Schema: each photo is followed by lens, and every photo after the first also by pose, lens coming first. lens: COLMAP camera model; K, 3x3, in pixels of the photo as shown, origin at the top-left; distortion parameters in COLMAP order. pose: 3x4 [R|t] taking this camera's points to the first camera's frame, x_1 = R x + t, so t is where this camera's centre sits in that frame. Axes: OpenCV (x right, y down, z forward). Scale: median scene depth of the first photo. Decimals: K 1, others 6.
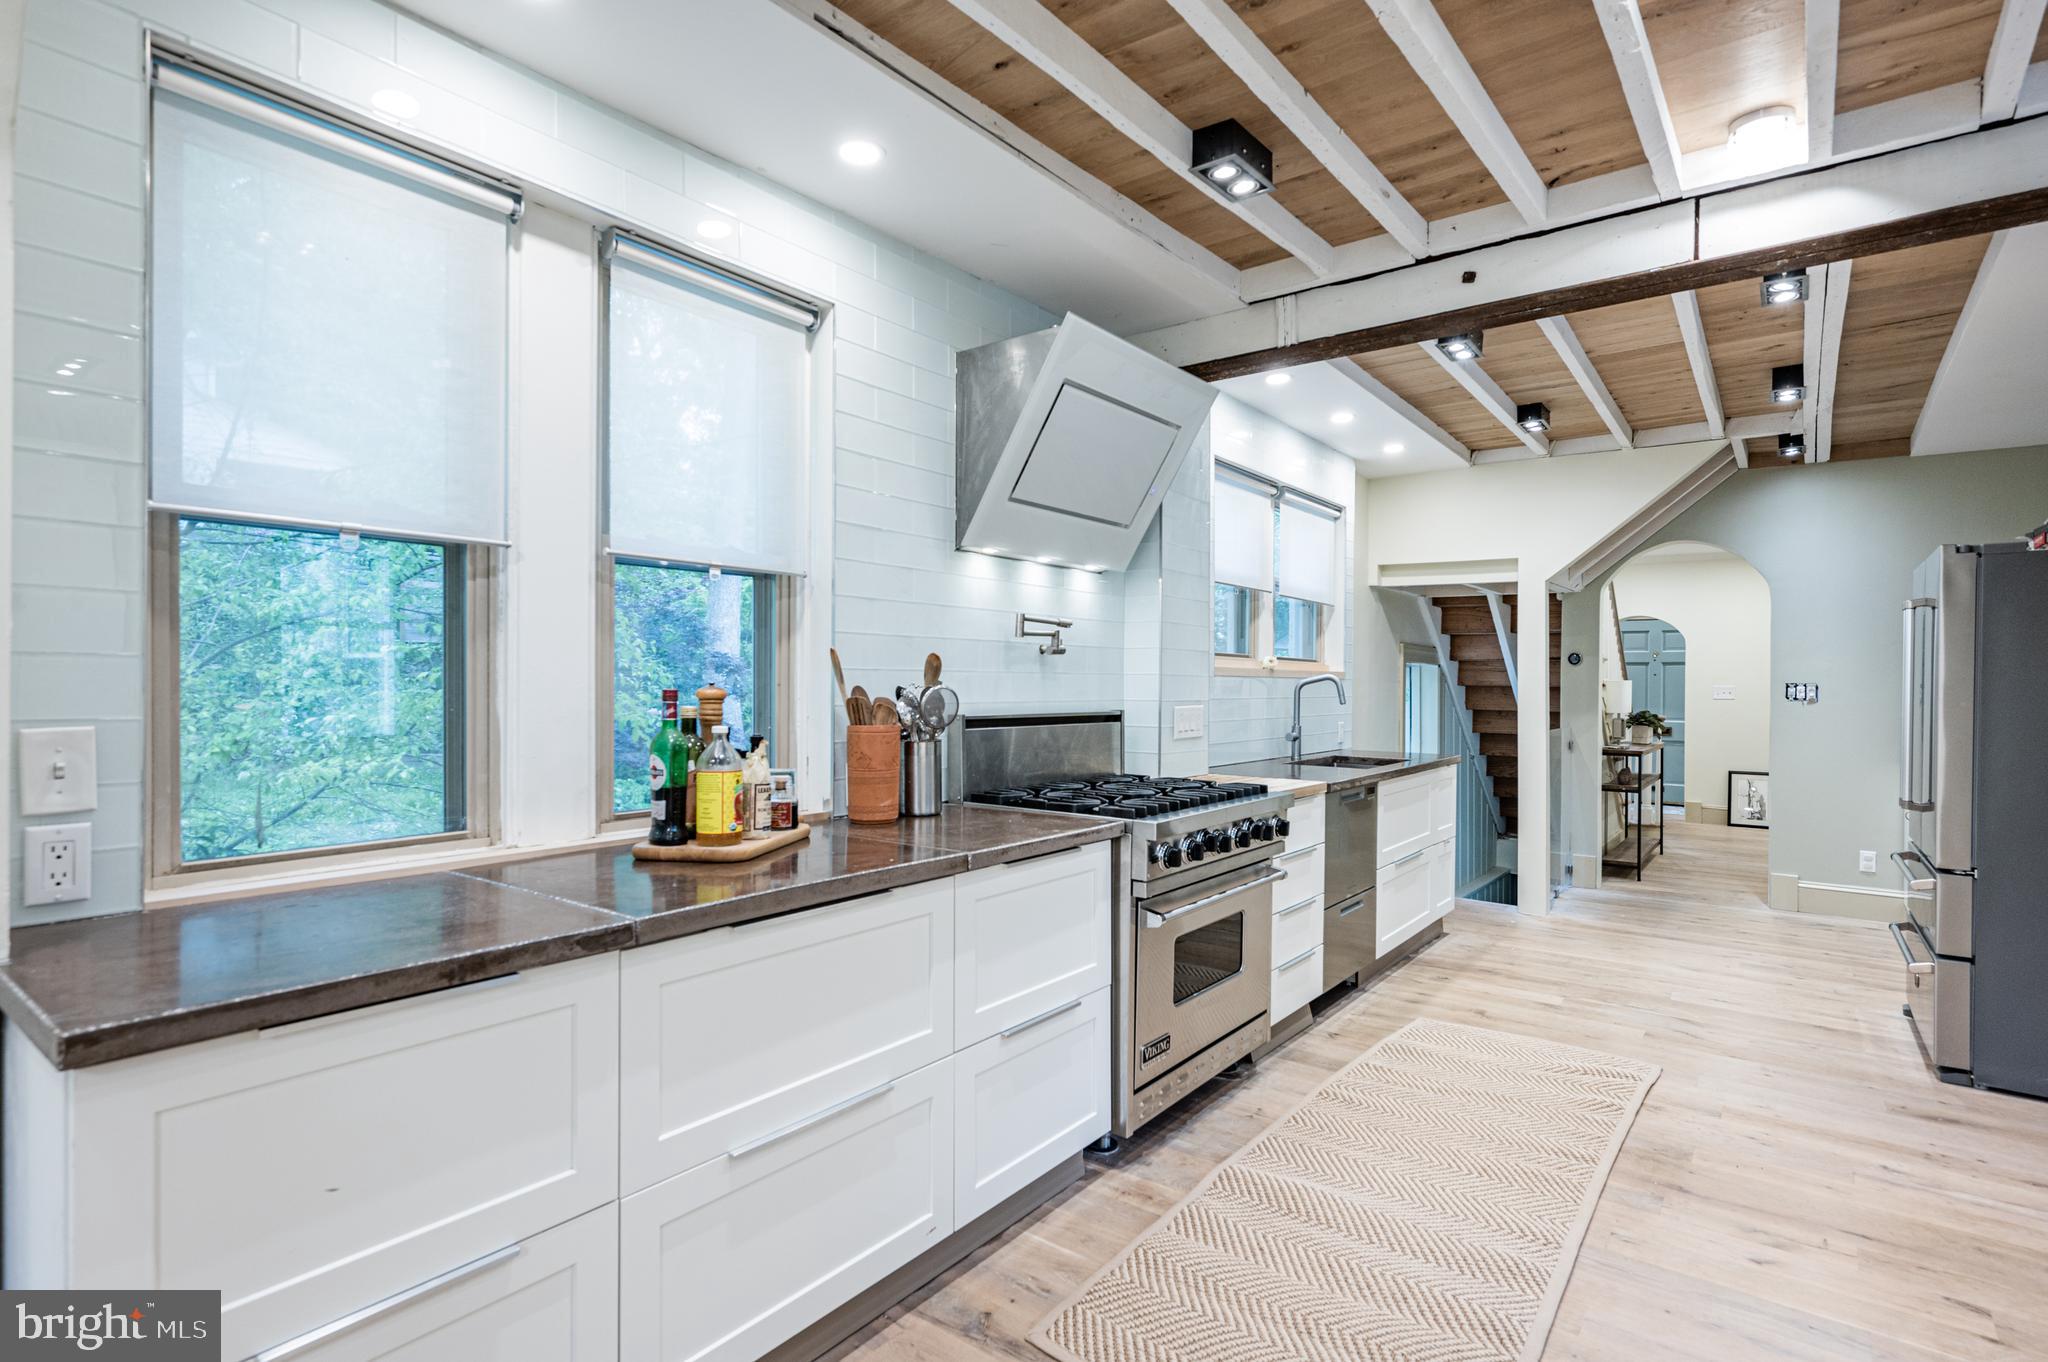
lens RADIAL K [[1011.2, 0, 1035.7], [0, 1011.2, 682.4], [0, 0, 1]] dist [0.000392, 0.000724]
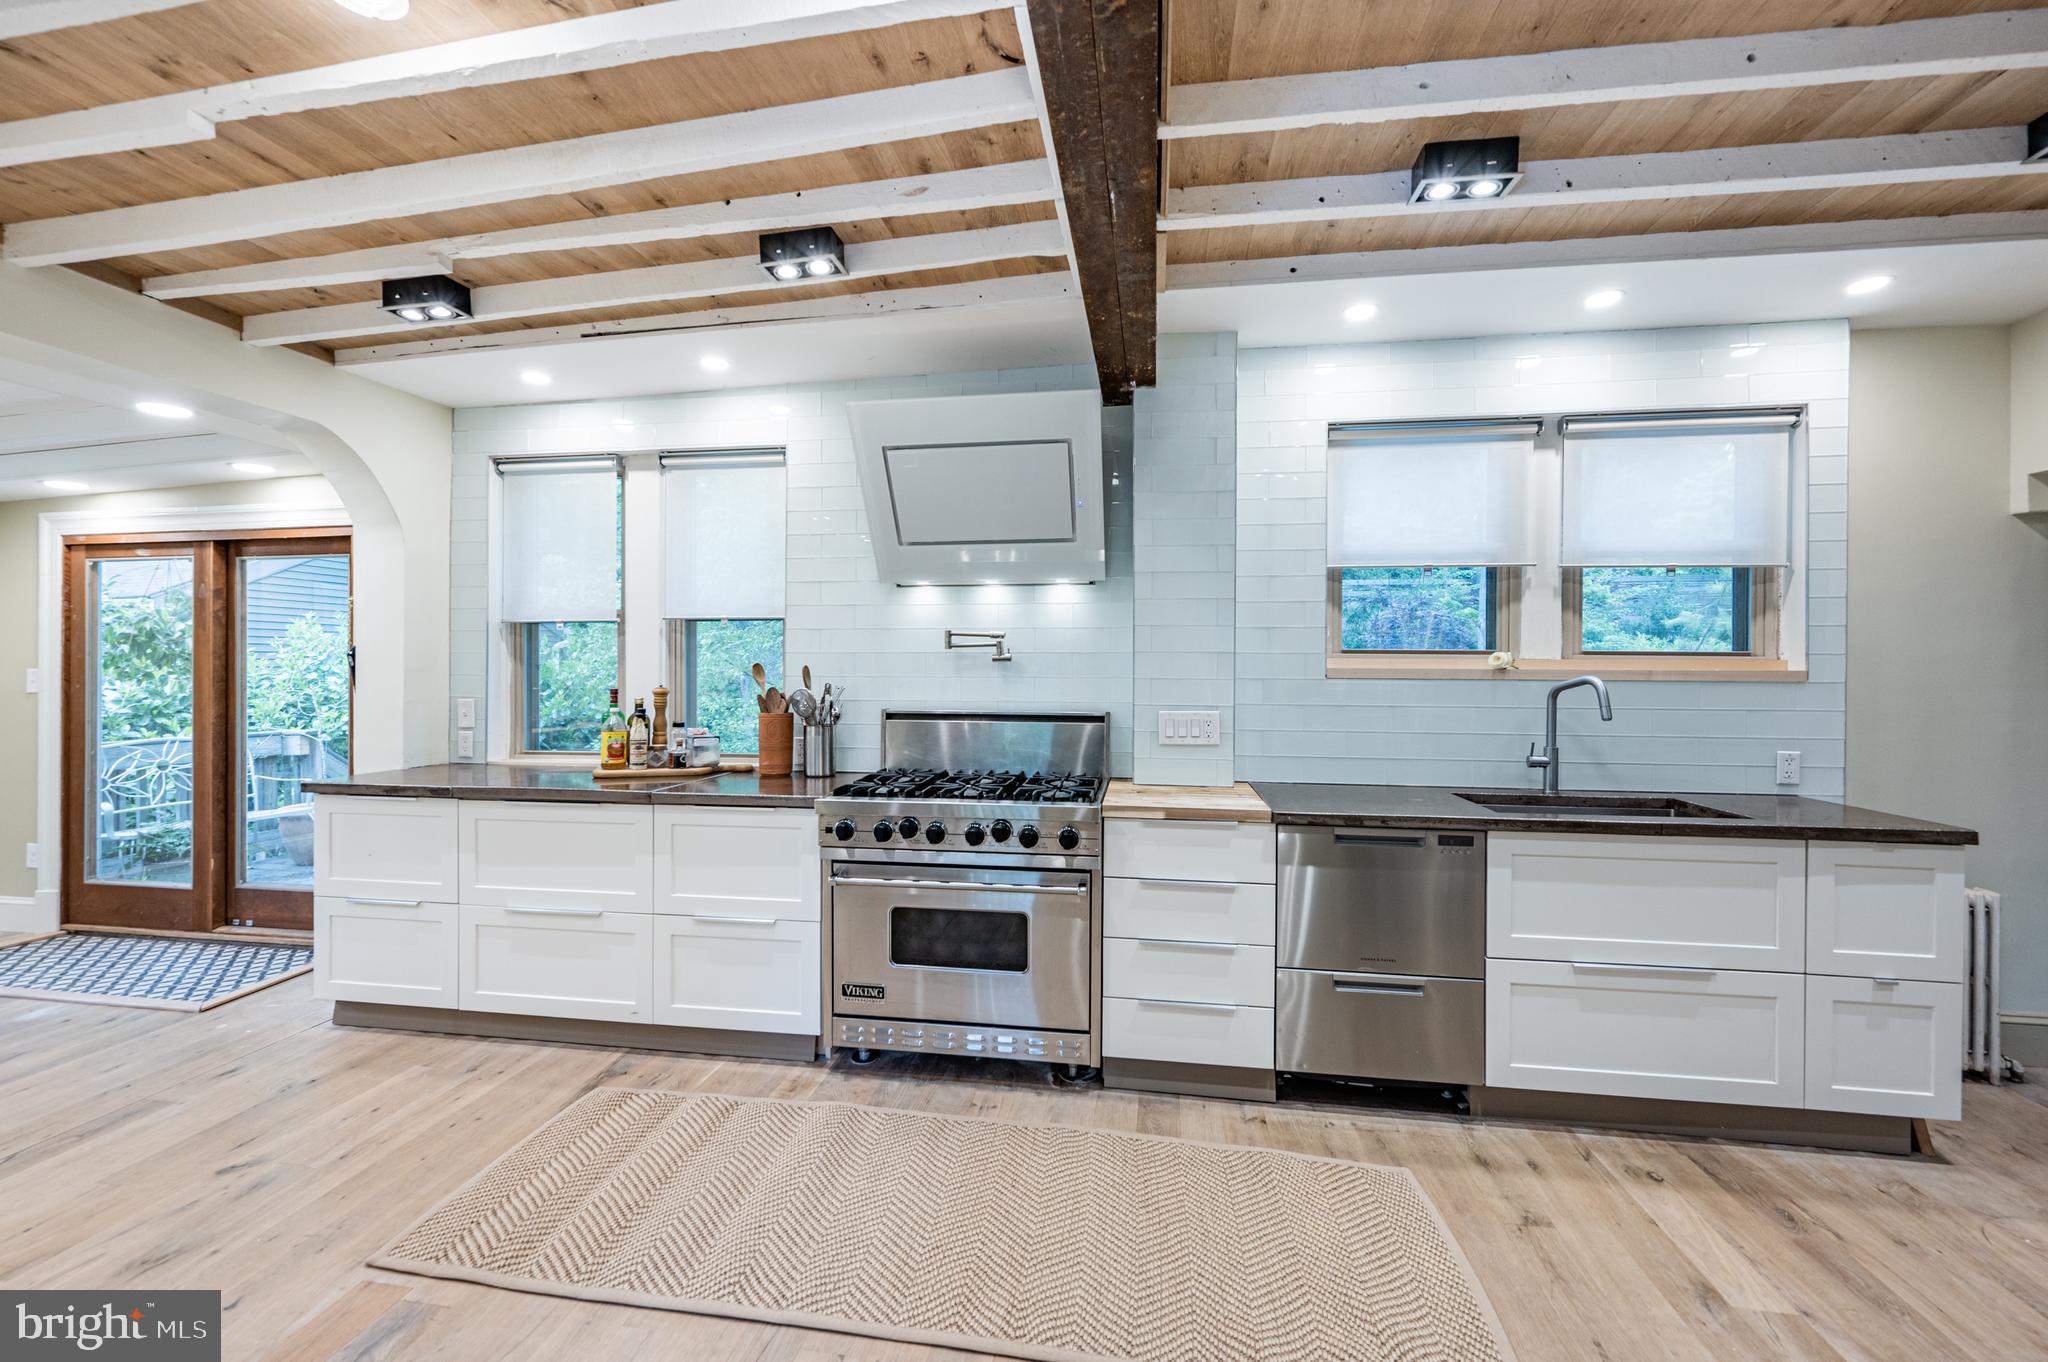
lens RADIAL K [[822.1, 0, 1026.8], [0, 822.1, 678.1], [0, 0, 1]] dist [-0.000451, 0.000301]
pose [[0.475197, -0.001545, -0.879878, 0.792626], [-0.002539, 0.999992, -0.003127, -0.005382], [0.879876, 0.003720, 0.475189, 0.521650]]
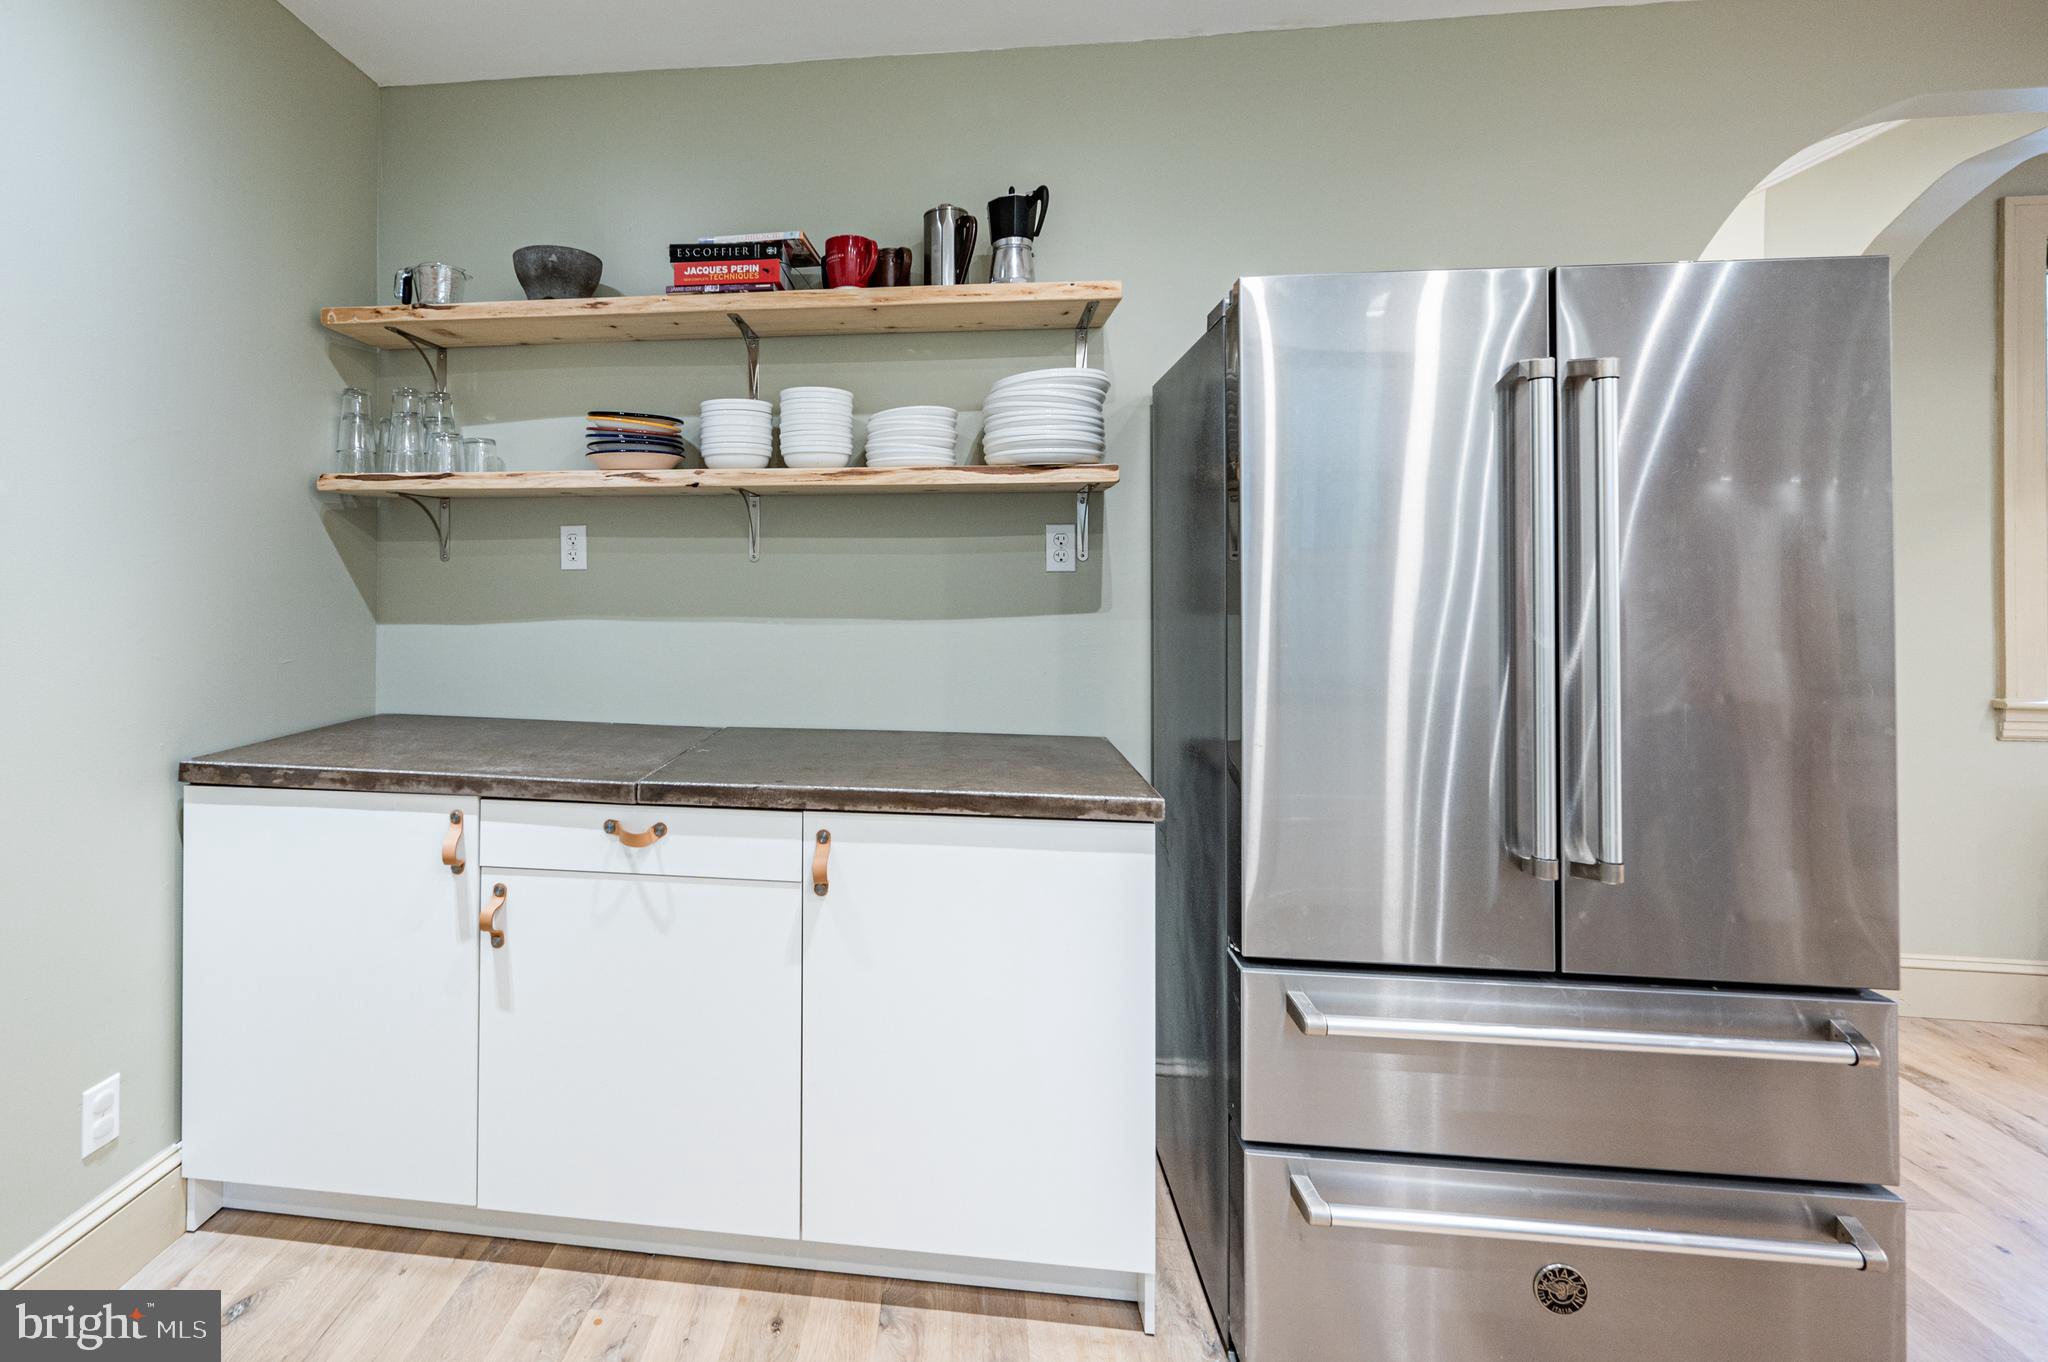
lens RADIAL K [[946.5, 0, 844.4], [0, 946.5, 563.7], [0, 0, 1]] dist [-0.001602, 0.000354]
pose [[-0.493399, -0.004851, 0.869790, 0.683562], [-0.006864, 0.999975, 0.001684, 0.002701], [-0.869776, -0.005139, -0.493420, 1.434876]]
